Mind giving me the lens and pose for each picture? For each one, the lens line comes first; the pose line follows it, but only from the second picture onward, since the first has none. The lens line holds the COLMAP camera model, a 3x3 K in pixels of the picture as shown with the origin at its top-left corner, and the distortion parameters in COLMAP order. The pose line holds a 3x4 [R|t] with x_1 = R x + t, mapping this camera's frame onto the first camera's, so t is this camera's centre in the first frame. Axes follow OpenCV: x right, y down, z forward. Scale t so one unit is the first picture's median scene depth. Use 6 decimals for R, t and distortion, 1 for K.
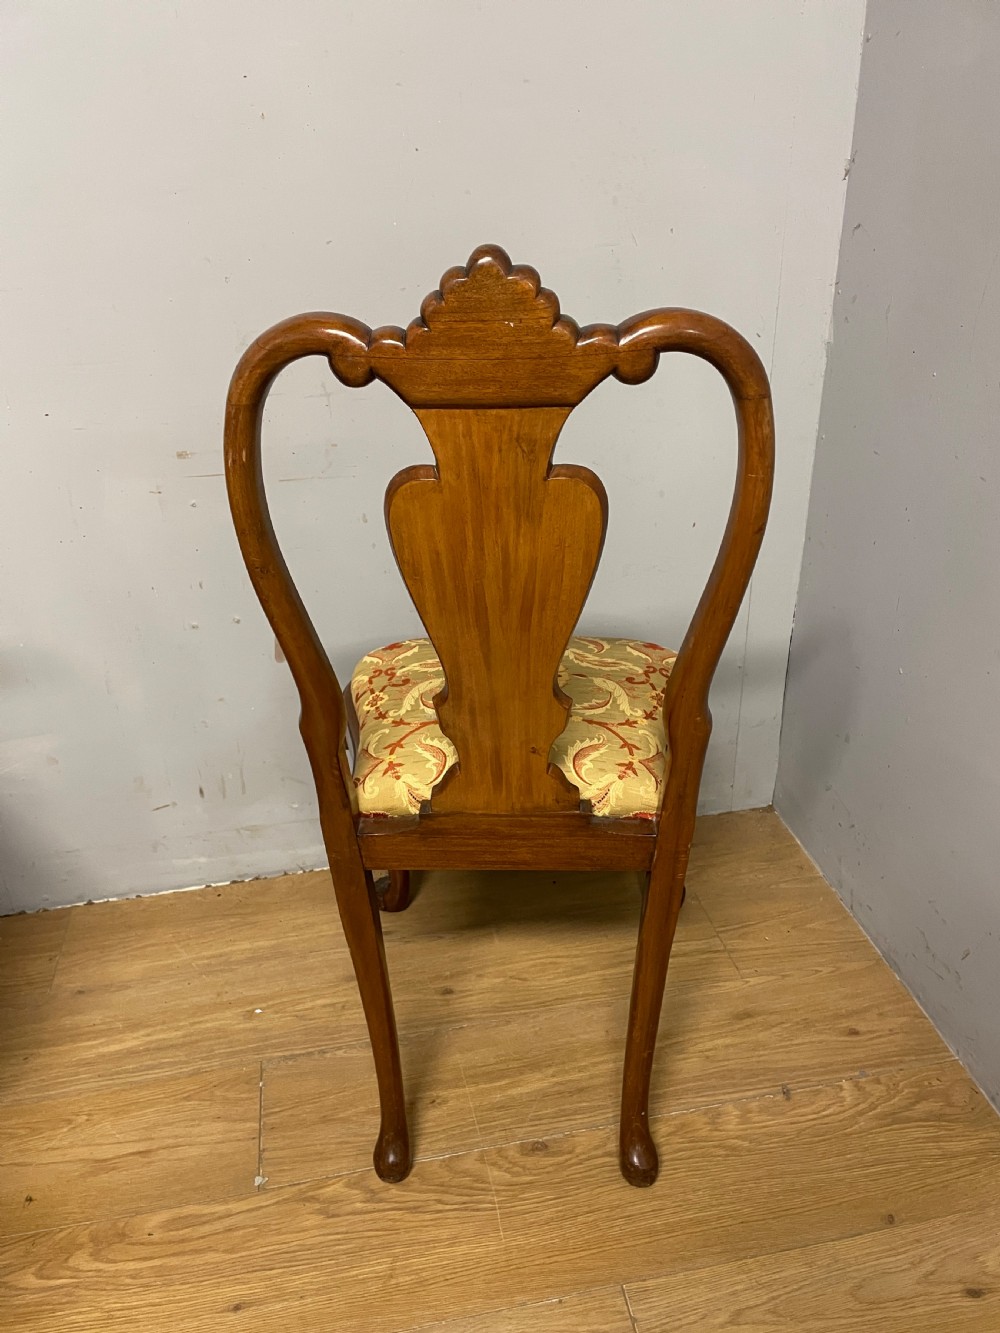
lens RADIAL K [[990.2, 0, 506.0], [0, 990.2, 676.5], [0, 0, 1]] dist [0.089410, -0.109903]
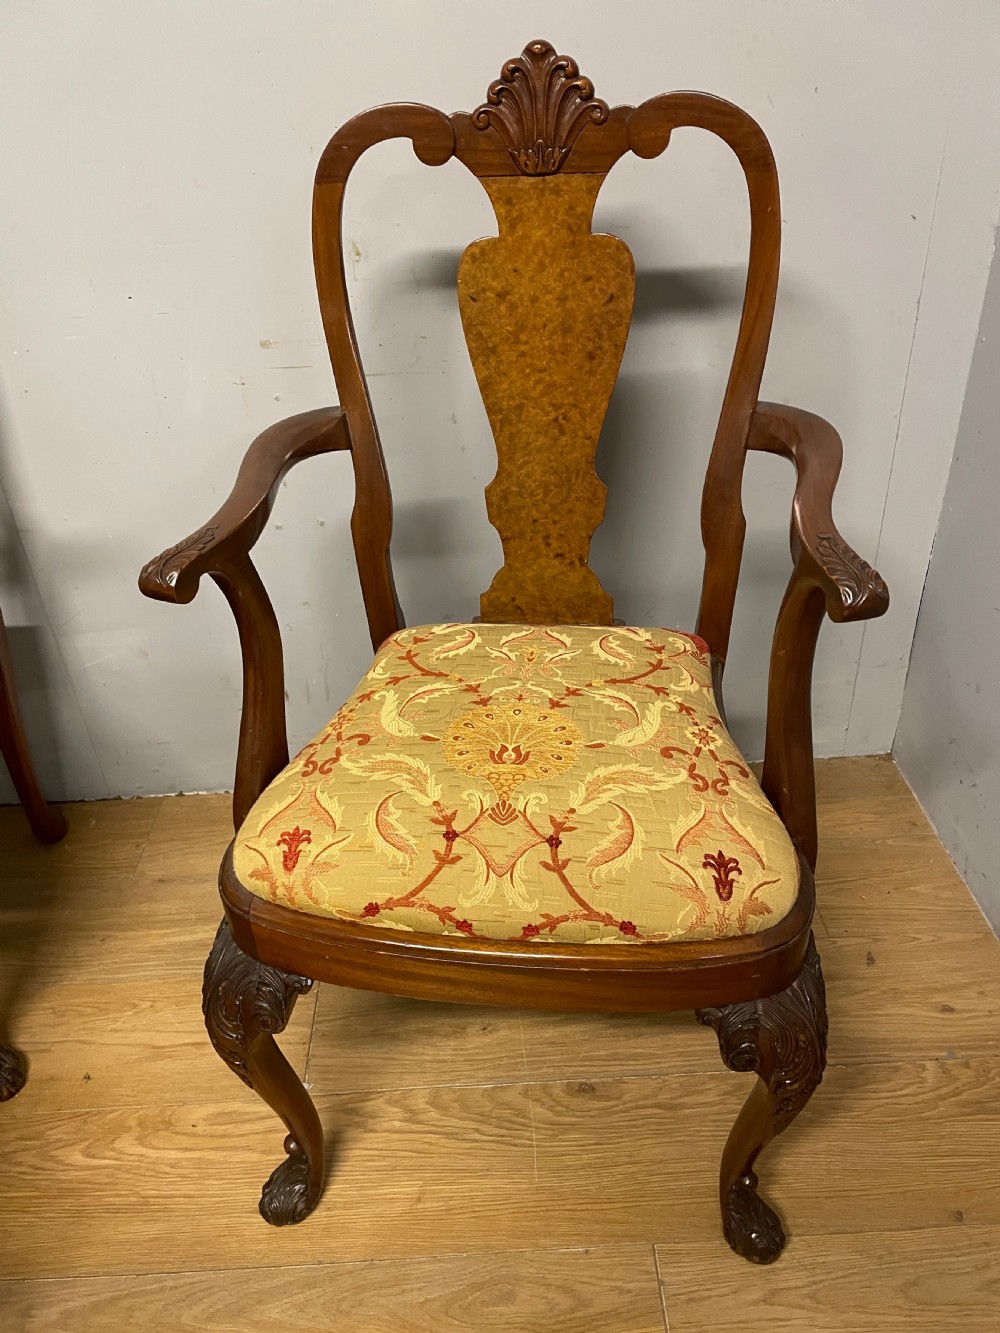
lens RADIAL K [[990.2, 0, 512.7], [0, 990.2, 674.1], [0, 0, 1]] dist [0.089410, -0.109903]
pose [[0.988098, 0.069237, -0.137366, 0.064602], [-0.057195, 0.994320, 0.089755, -0.008495], [0.142800, -0.080830, 0.986445, 0.070898]]
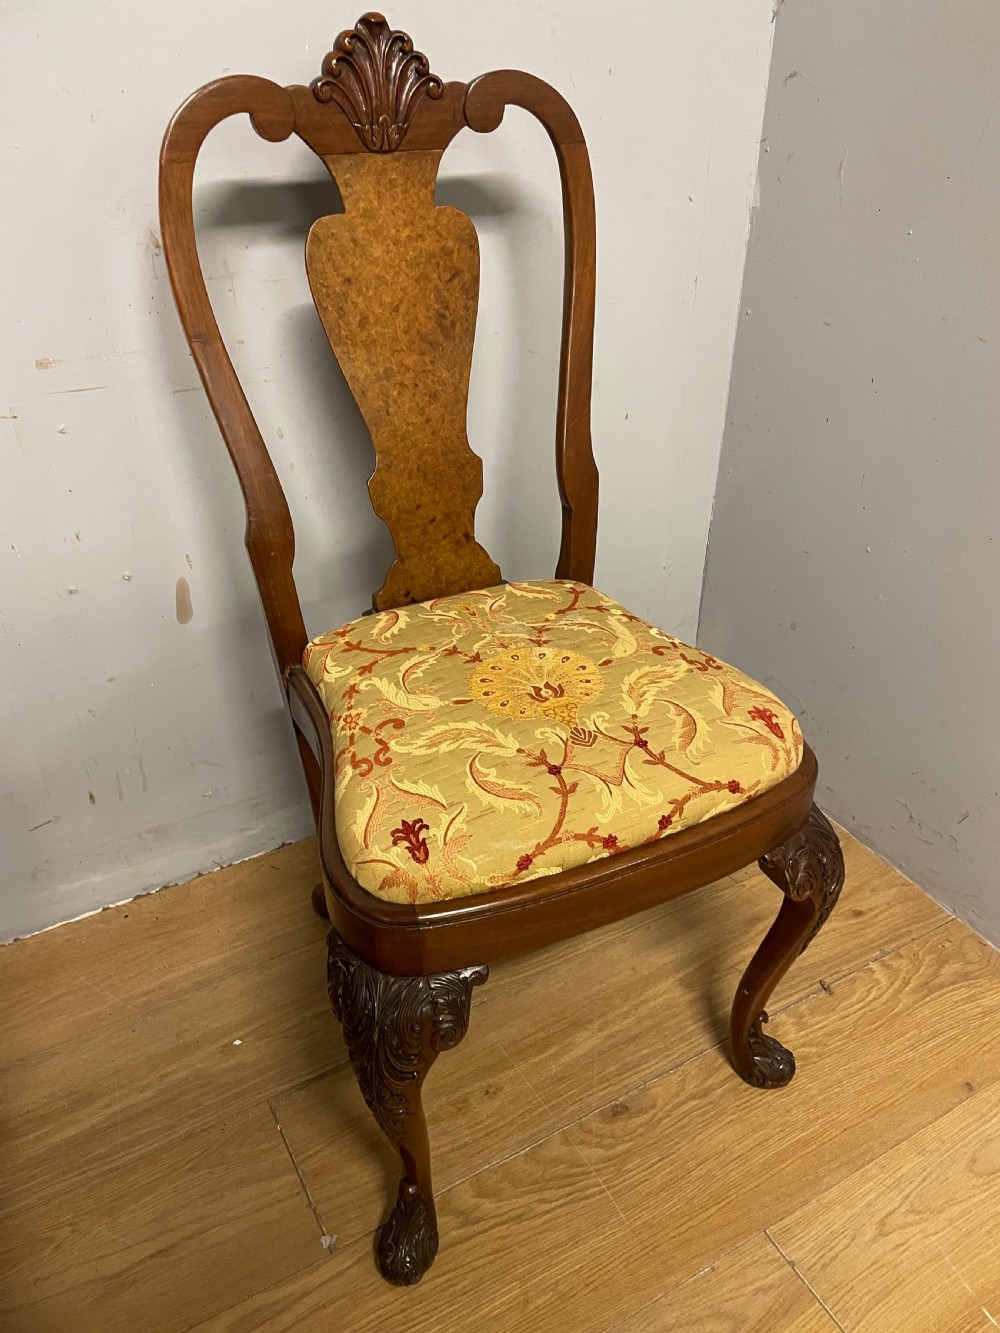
lens RADIAL K [[990.2, 0, 511.5], [0, 990.2, 672.8], [0, 0, 1]] dist [0.089410, -0.109903]
pose [[0.945620, -0.143675, 0.291821, -0.256458], [0.121275, 0.988201, 0.093548, -0.021533], [-0.301819, -0.053070, 0.951887, 0.172173]]
